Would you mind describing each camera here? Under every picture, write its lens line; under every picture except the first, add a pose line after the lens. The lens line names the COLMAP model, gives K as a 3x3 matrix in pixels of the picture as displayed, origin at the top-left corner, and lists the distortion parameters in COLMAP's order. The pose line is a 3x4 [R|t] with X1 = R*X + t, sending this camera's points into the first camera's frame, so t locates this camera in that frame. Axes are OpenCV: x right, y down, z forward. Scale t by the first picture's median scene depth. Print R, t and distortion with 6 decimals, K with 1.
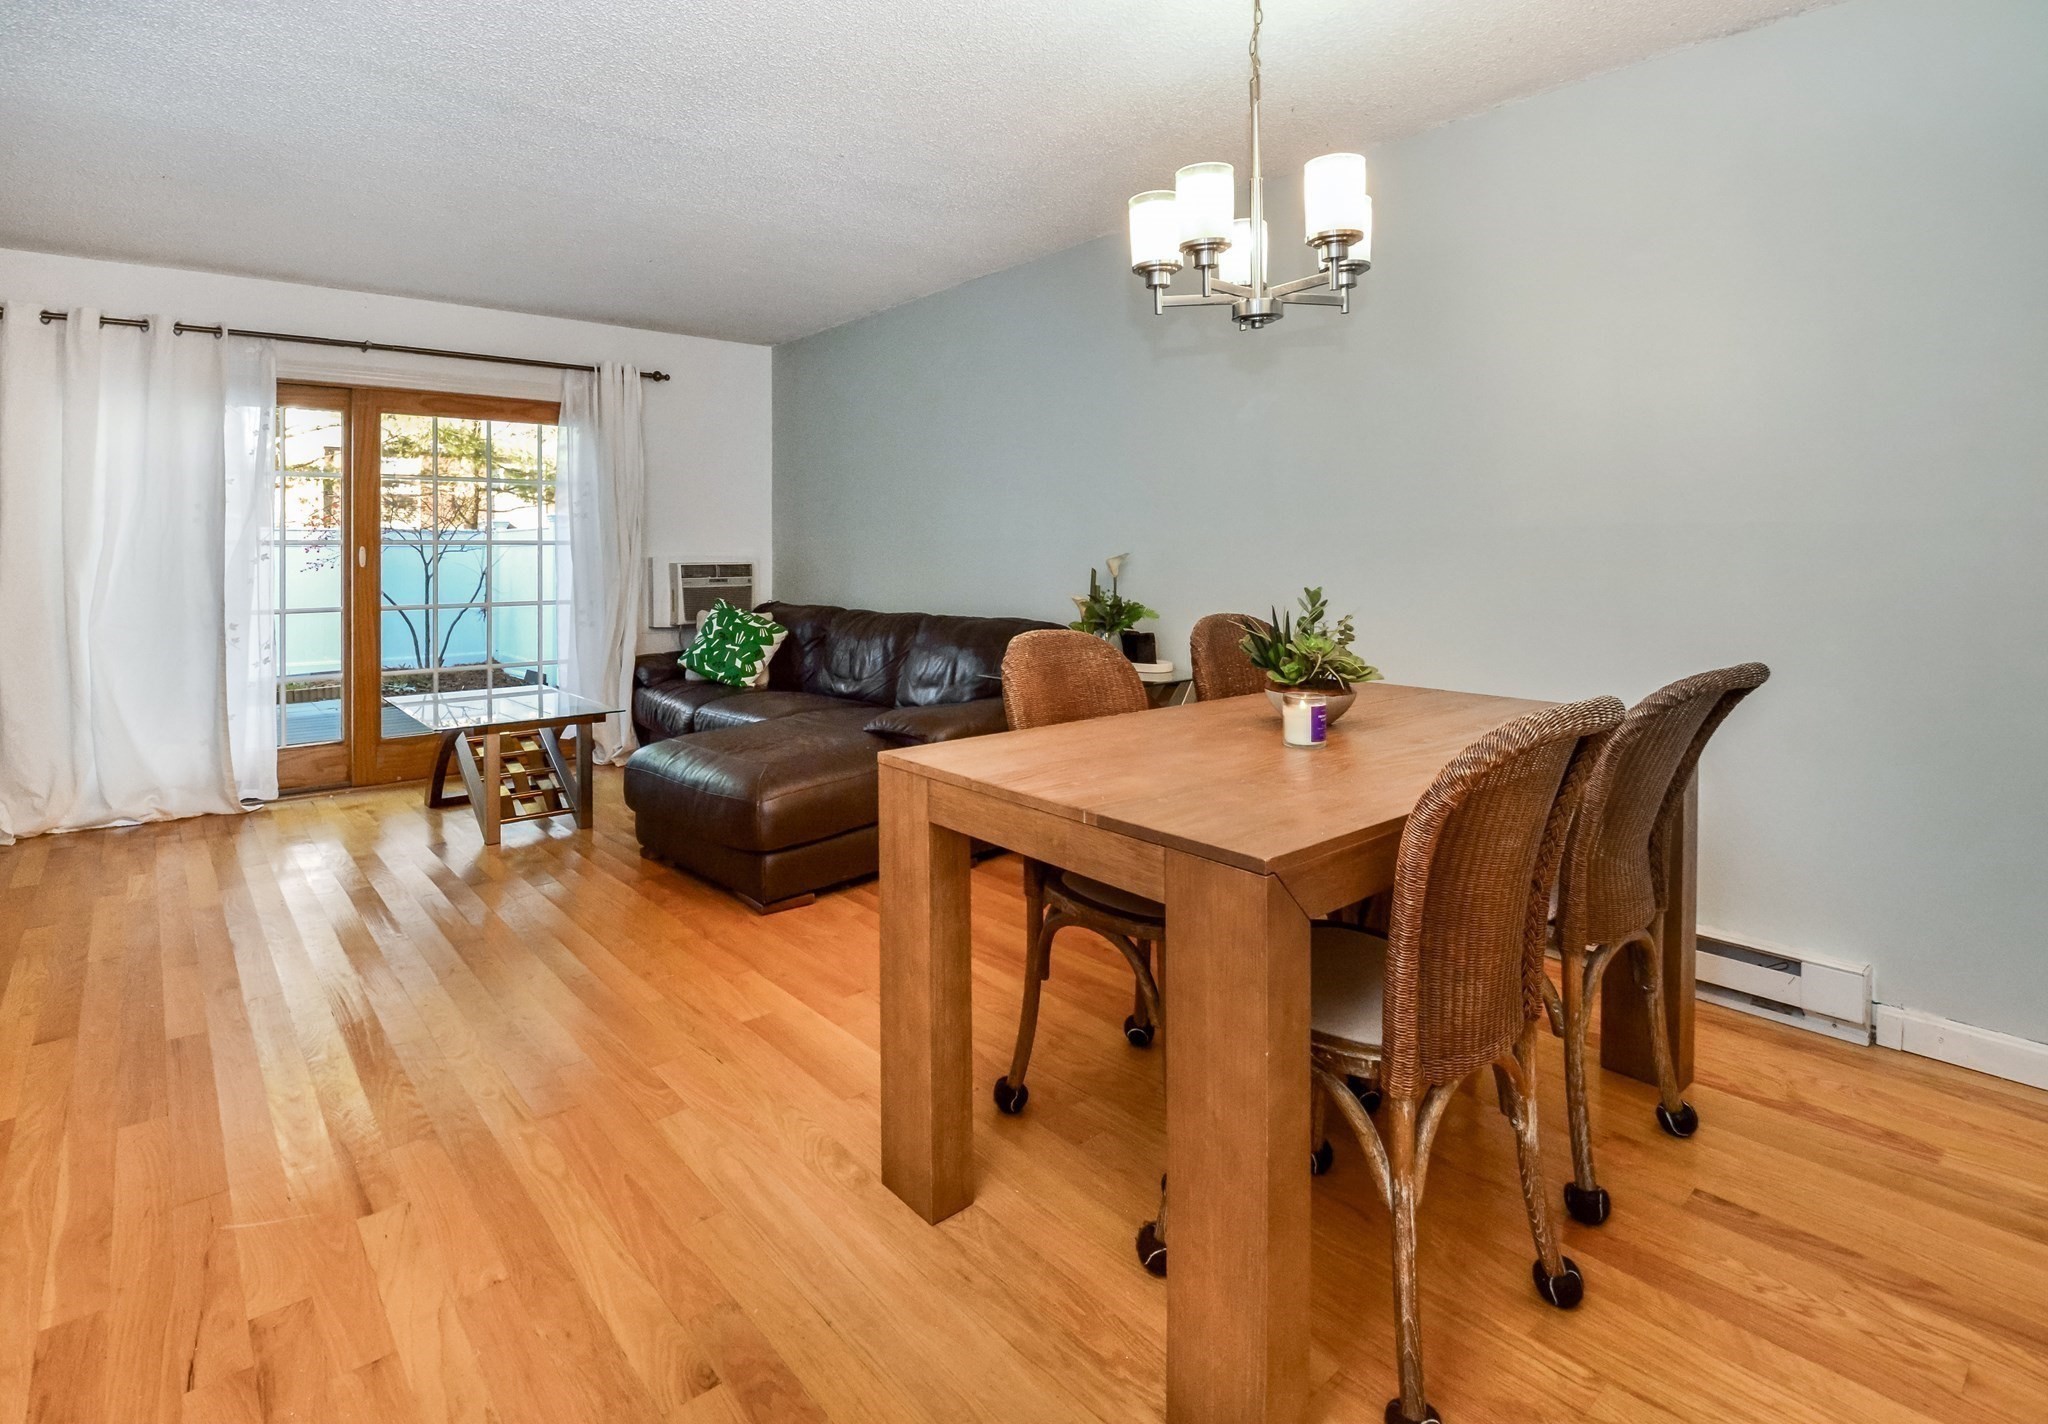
lens RADIAL K [[1032.5, 0, 1021.8], [0, 1032.5, 548.7], [0, 0, 1]] dist [0.000100, 0.000564]
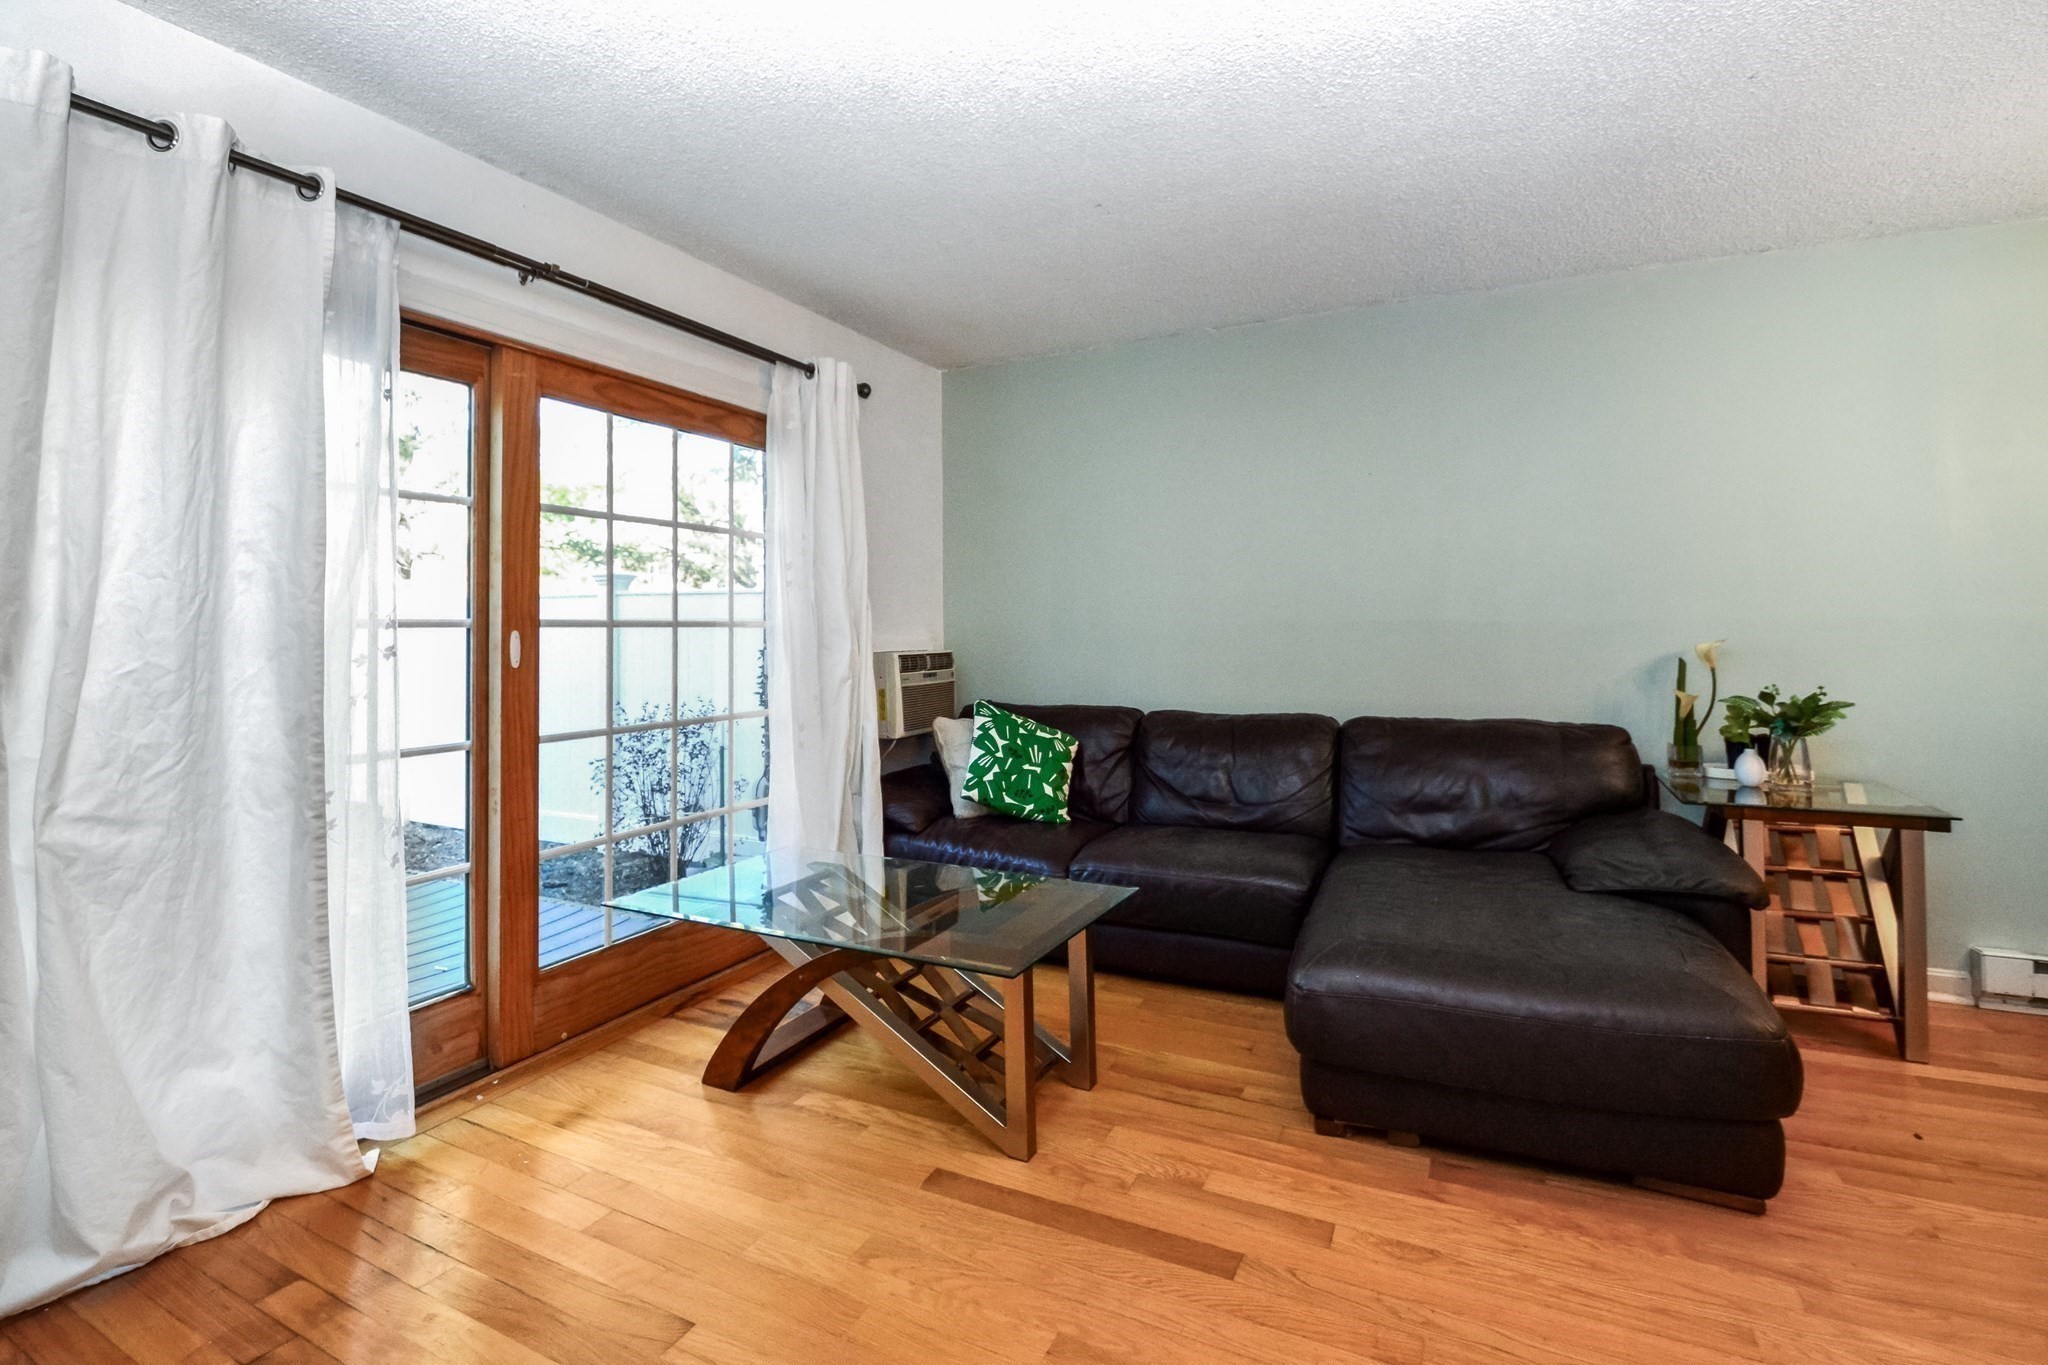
lens RADIAL K [[935.8, 0, 1027.1], [0, 935.8, 618.5], [0, 0, 1]] dist [-0.002519, -0.000935]
pose [[0.911069, 0.004652, 0.412228, -0.580259], [-0.002379, 0.999979, -0.006027, -0.006620], [-0.412248, 0.004510, 0.911061, 0.415770]]
